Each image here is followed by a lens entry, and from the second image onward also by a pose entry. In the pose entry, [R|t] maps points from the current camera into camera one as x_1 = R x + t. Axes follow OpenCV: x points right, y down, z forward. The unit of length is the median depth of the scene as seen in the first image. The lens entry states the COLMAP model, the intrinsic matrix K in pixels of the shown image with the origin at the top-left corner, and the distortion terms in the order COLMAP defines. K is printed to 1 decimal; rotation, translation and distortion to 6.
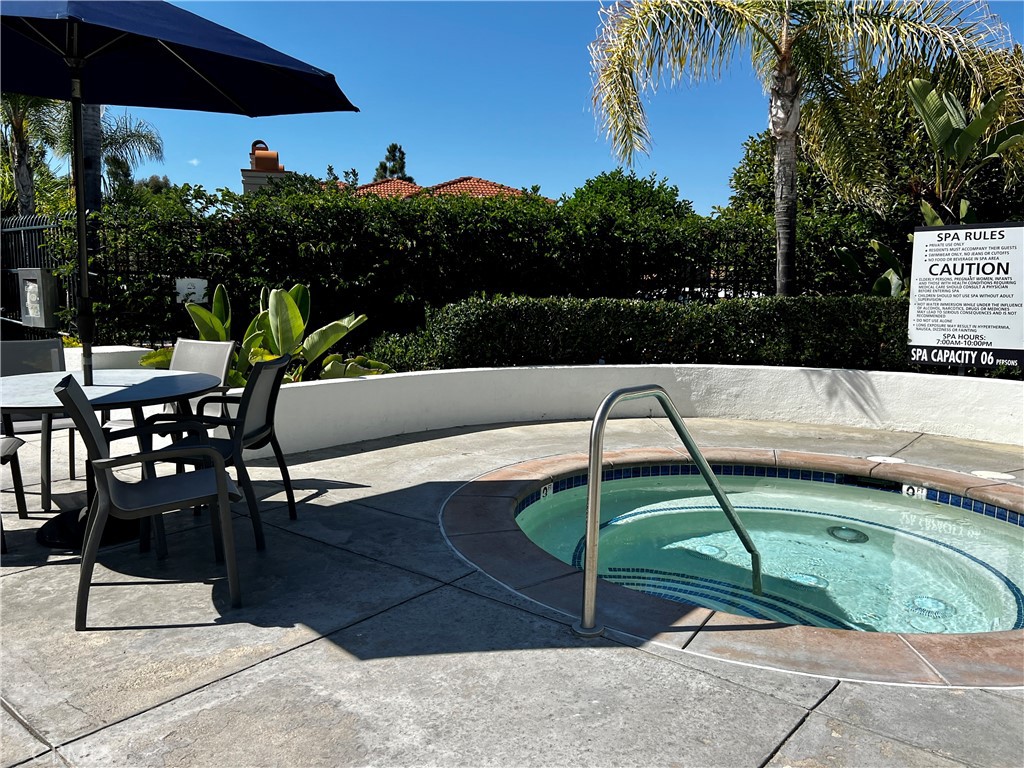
lens RADIAL K [[793.7, 0, 512.0], [0, 793.7, 384.0], [0, 0, 1]] dist [0.000609, -0.000983]
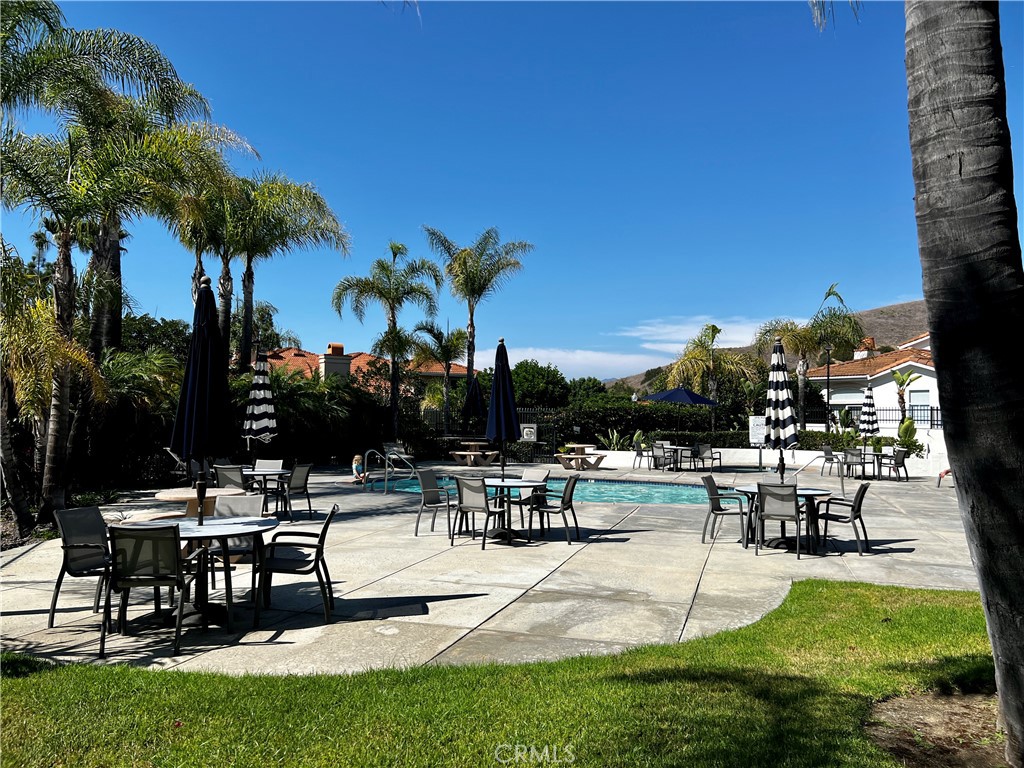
lens RADIAL K [[767.0, 0, 512.0], [0, 767.0, 384.0], [0, 0, 1]] dist [0.002047, 0.000381]
pose [[0.922526, 0.015519, 0.385622, -1.942051], [0.048243, 0.986717, -0.155122, 0.186400], [-0.382907, 0.161707, 0.909523, -1.963594]]
